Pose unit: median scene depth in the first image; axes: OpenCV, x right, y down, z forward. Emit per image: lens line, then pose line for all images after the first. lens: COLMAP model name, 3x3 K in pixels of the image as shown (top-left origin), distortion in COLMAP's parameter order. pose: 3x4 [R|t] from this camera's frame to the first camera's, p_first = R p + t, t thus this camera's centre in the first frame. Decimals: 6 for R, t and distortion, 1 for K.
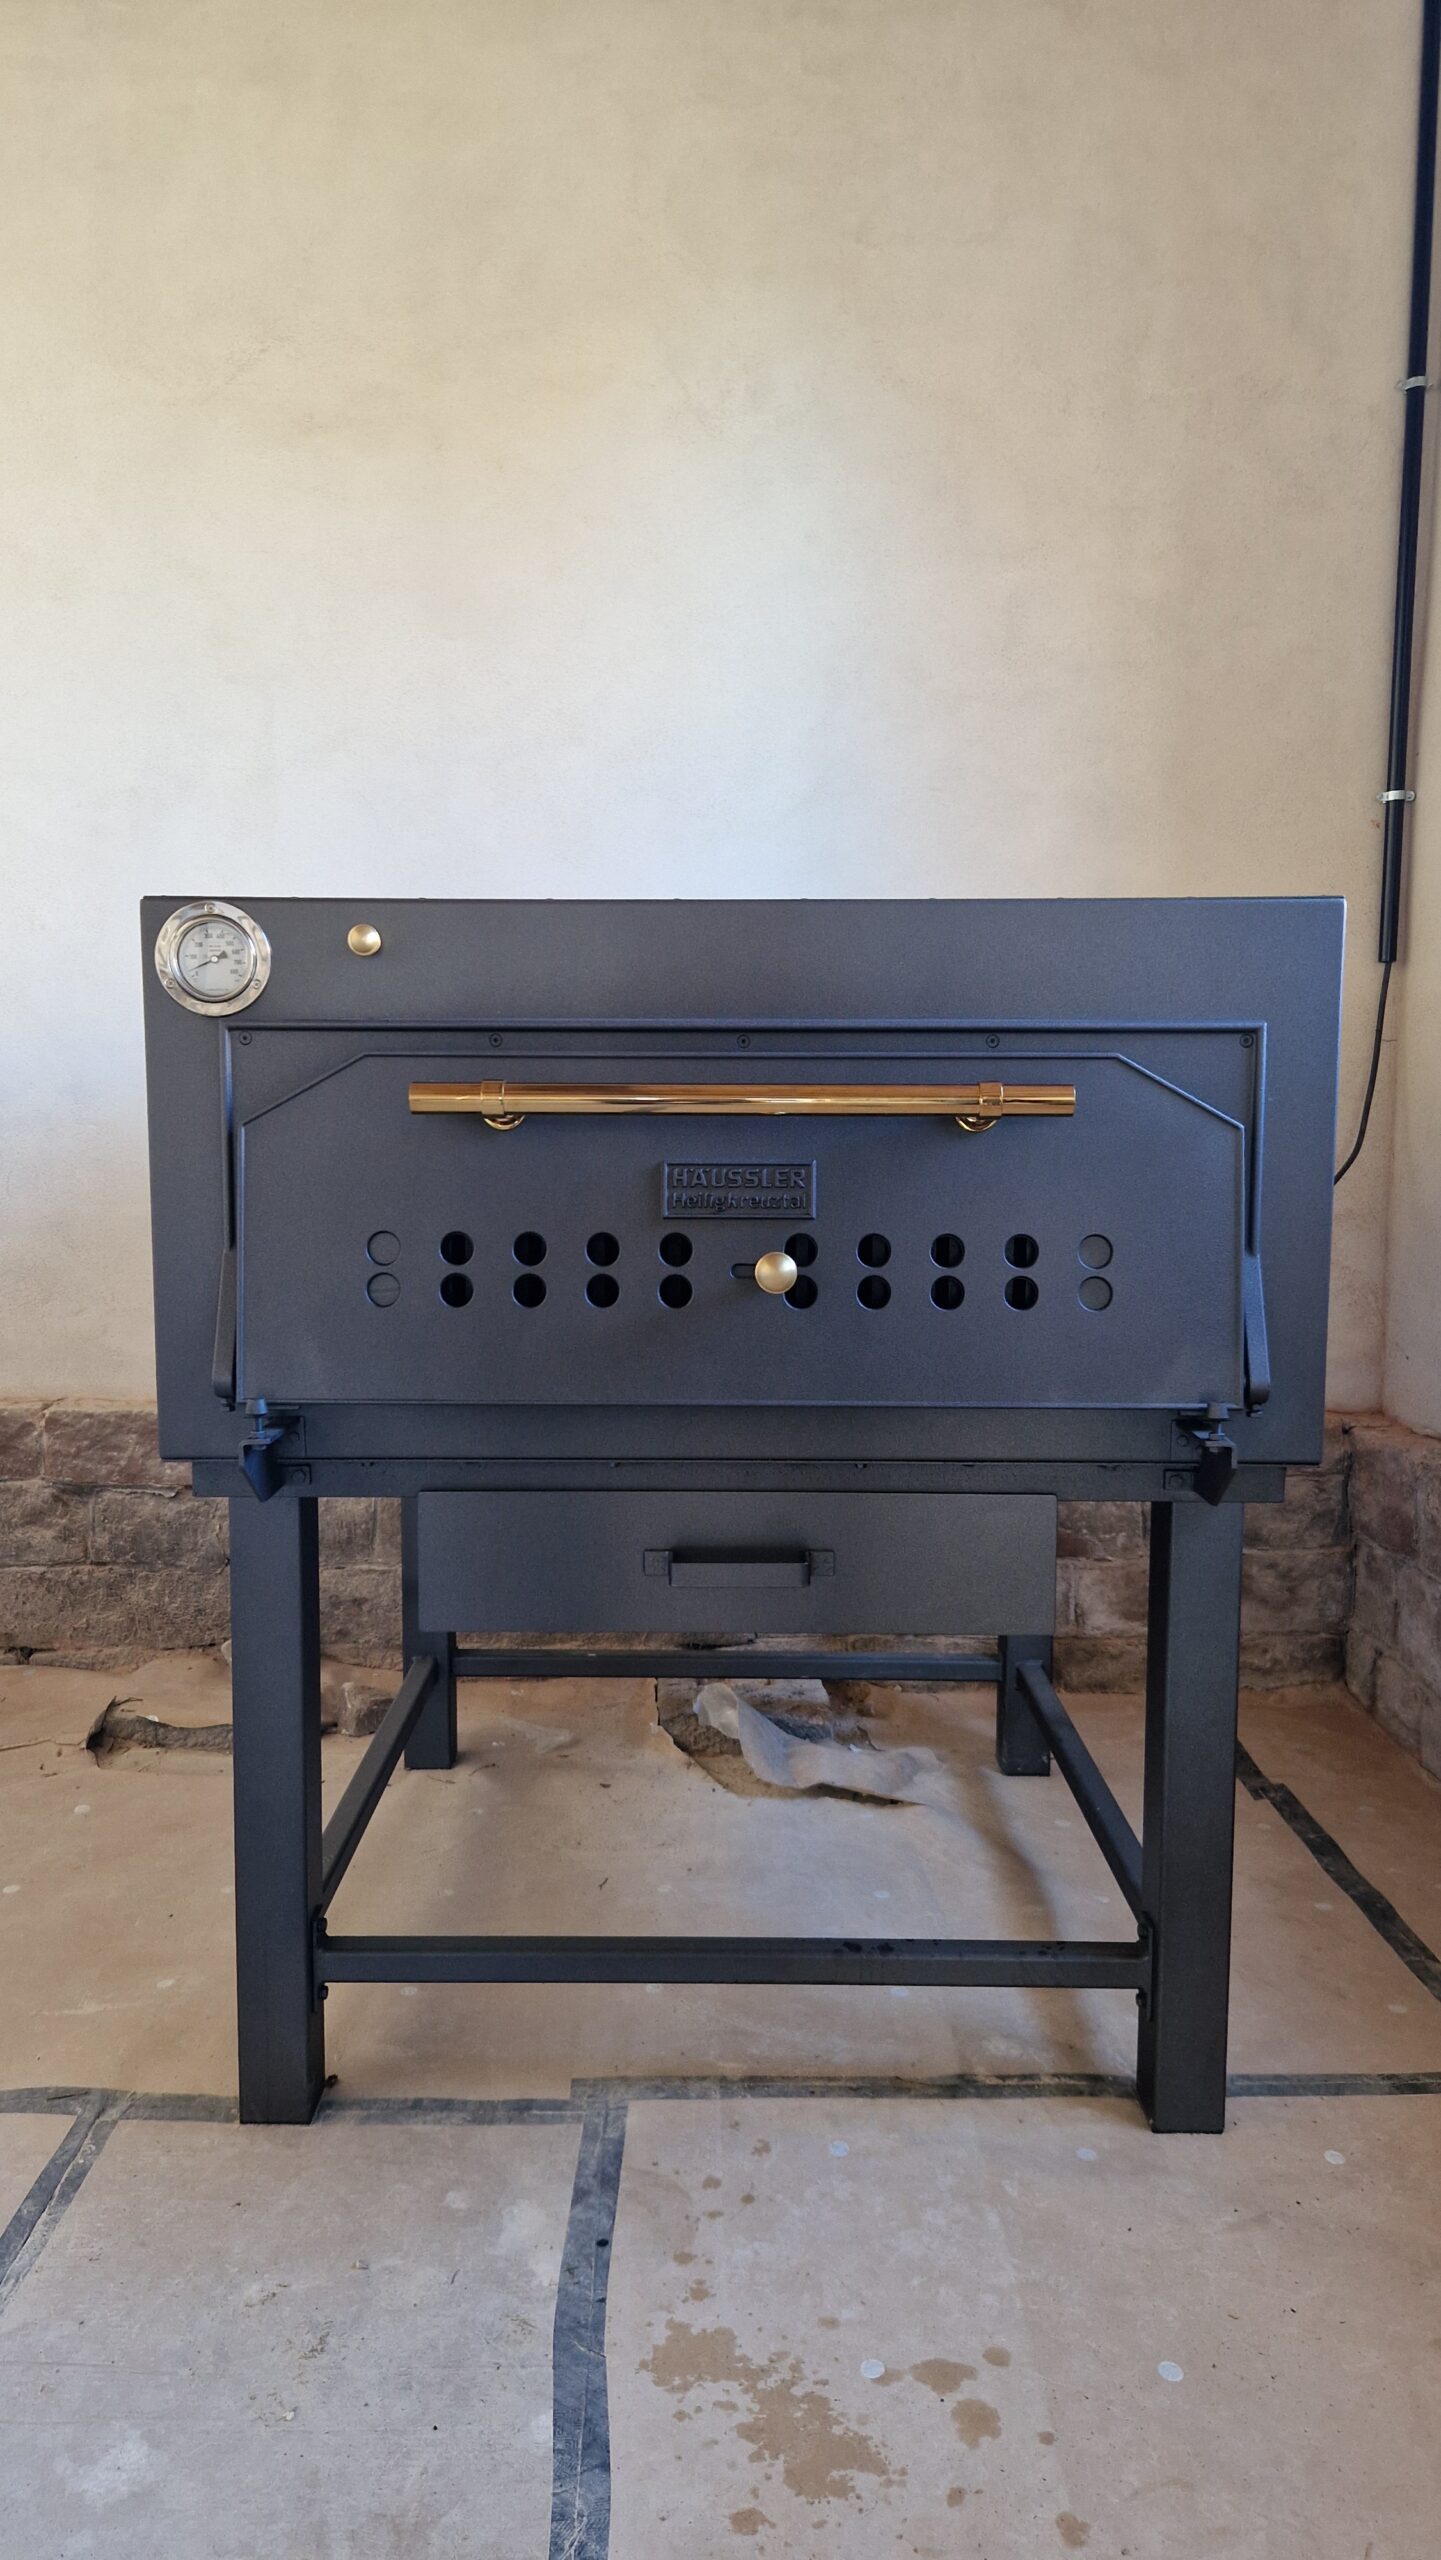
lens RADIAL K [[1747.4, 0, 702.7], [0, 1747.4, 1273.7], [0, 0, 1]] dist [0.056222, -0.049631]
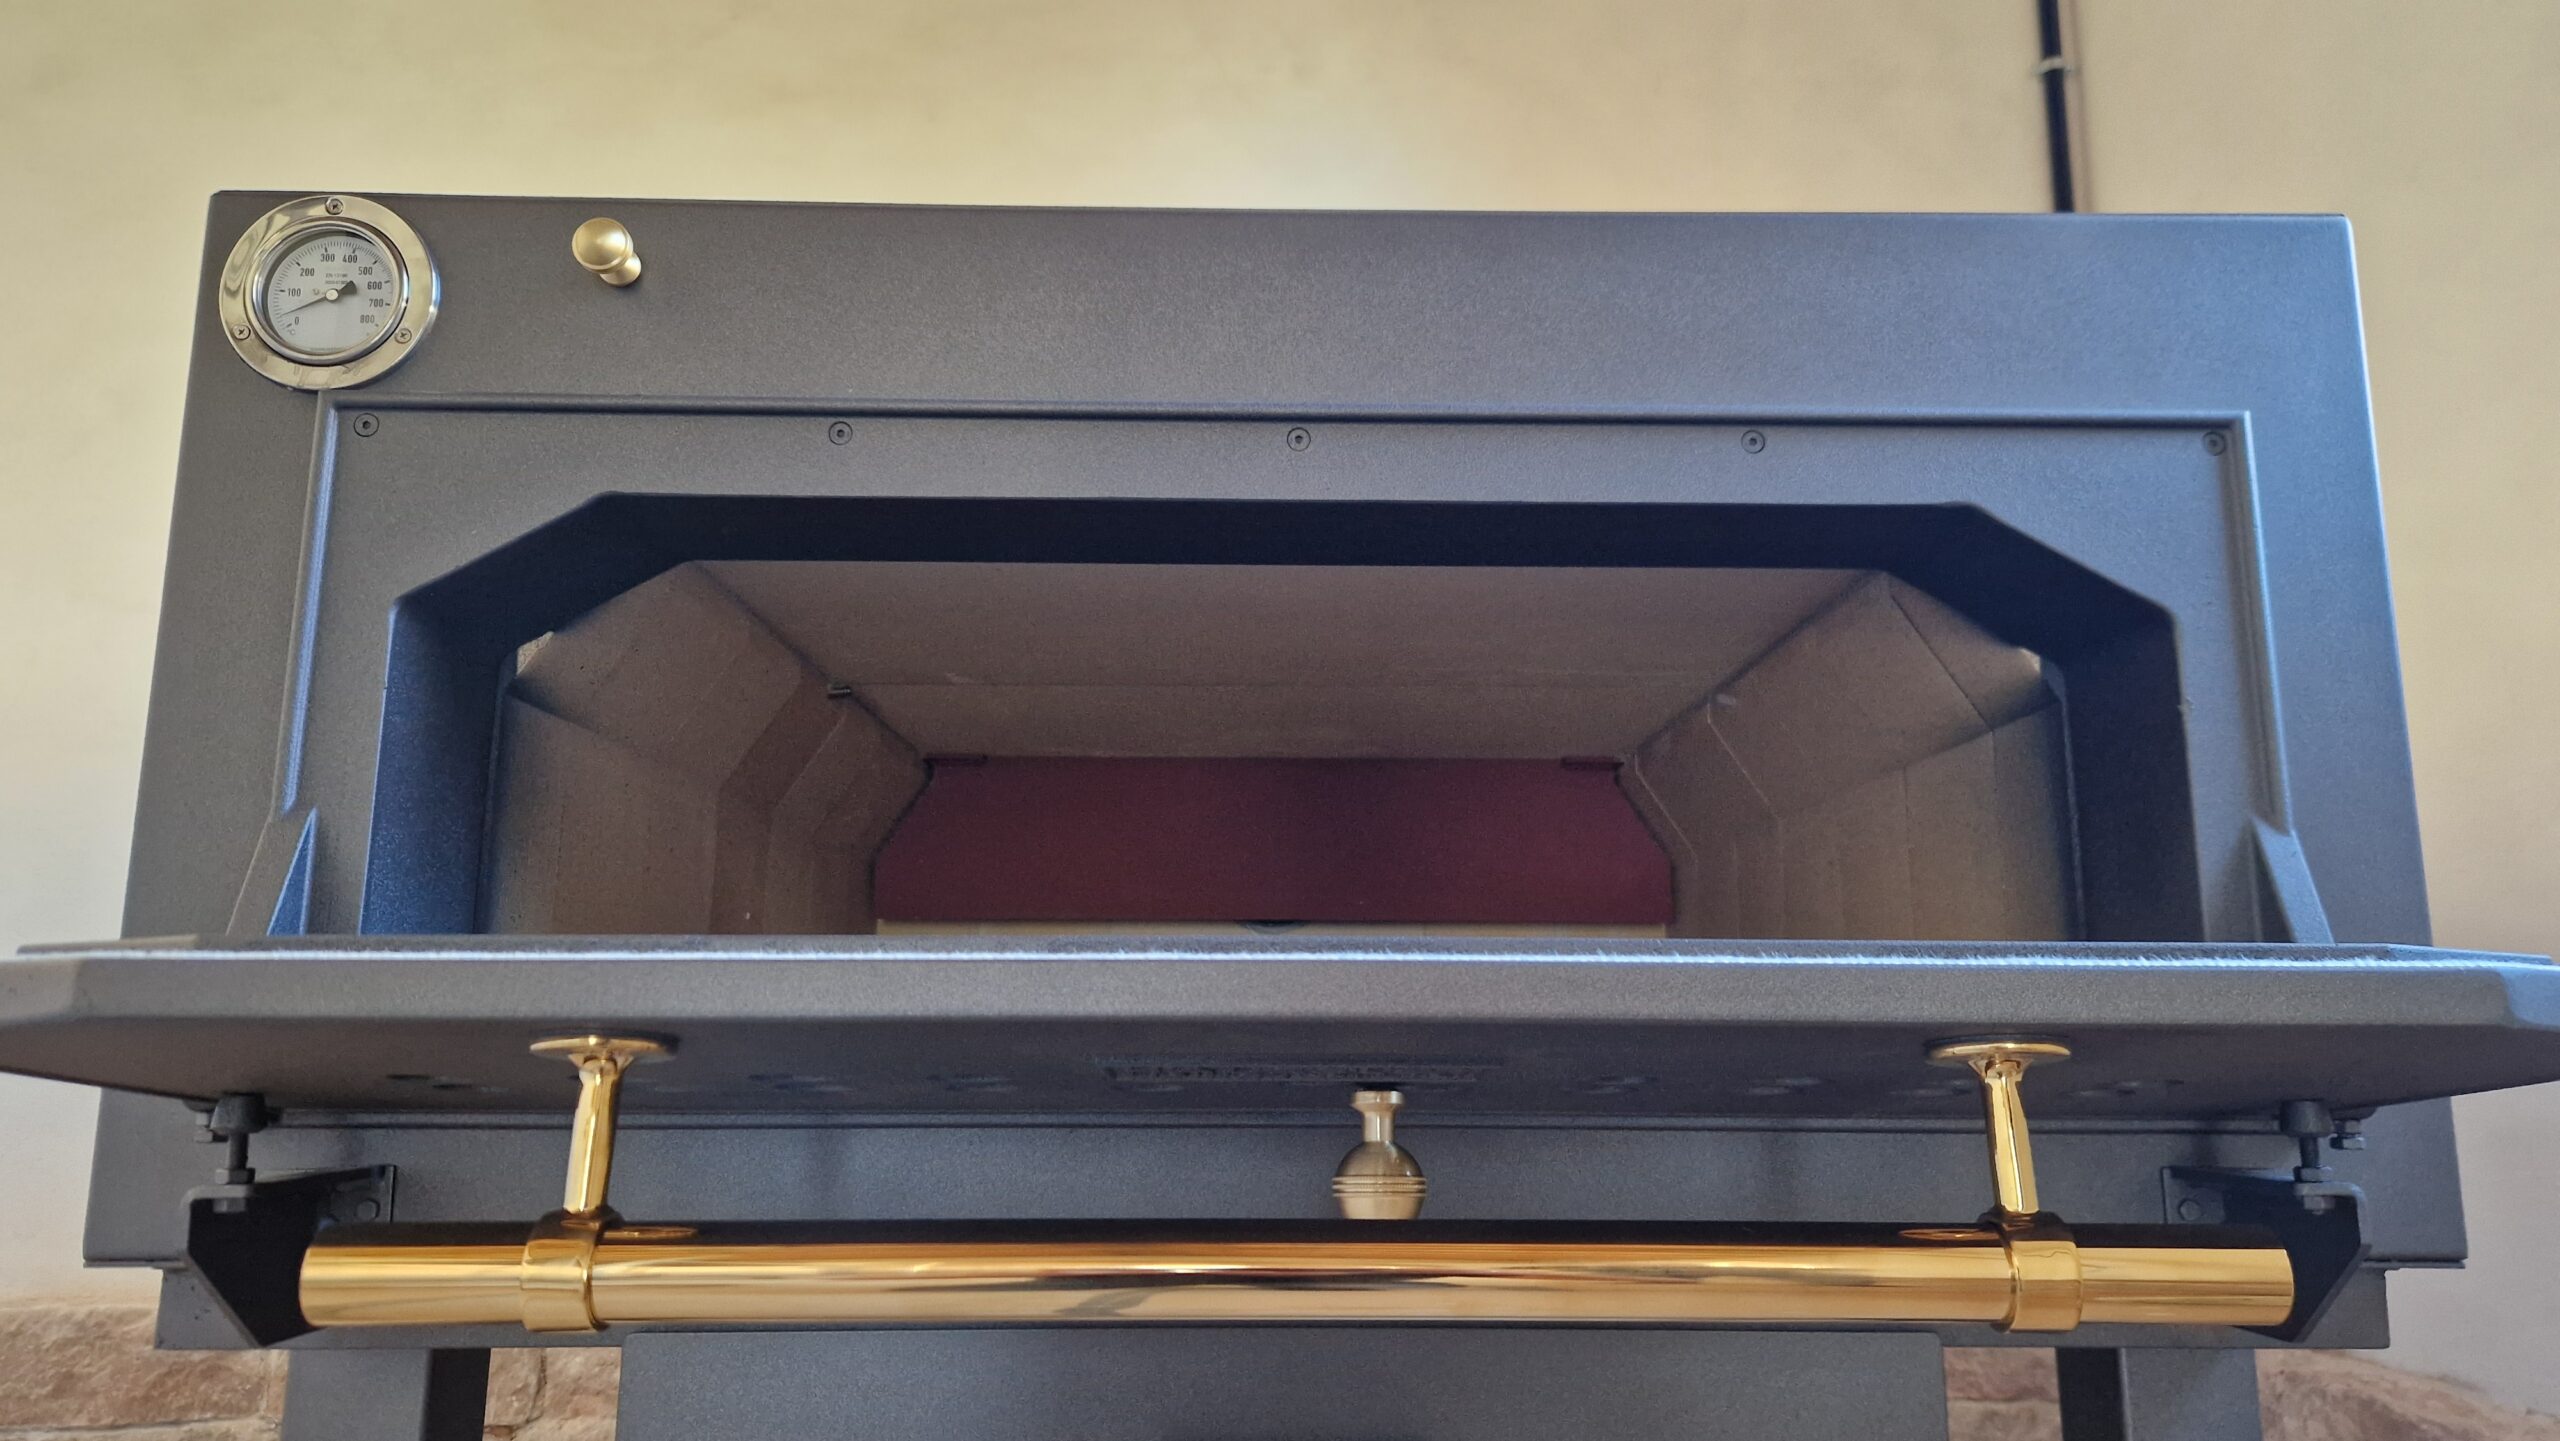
lens RADIAL K [[1739.1, 0, 1290.7], [0, 1739.1, 708.1], [0, 0, 1]] dist [0.059641, -0.055243]
pose [[0.999618, 0.004740, 0.027230, 0.005241], [0.003339, 0.957256, -0.289221, 0.084811], [-0.027437, 0.289202, 0.956875, 0.409813]]
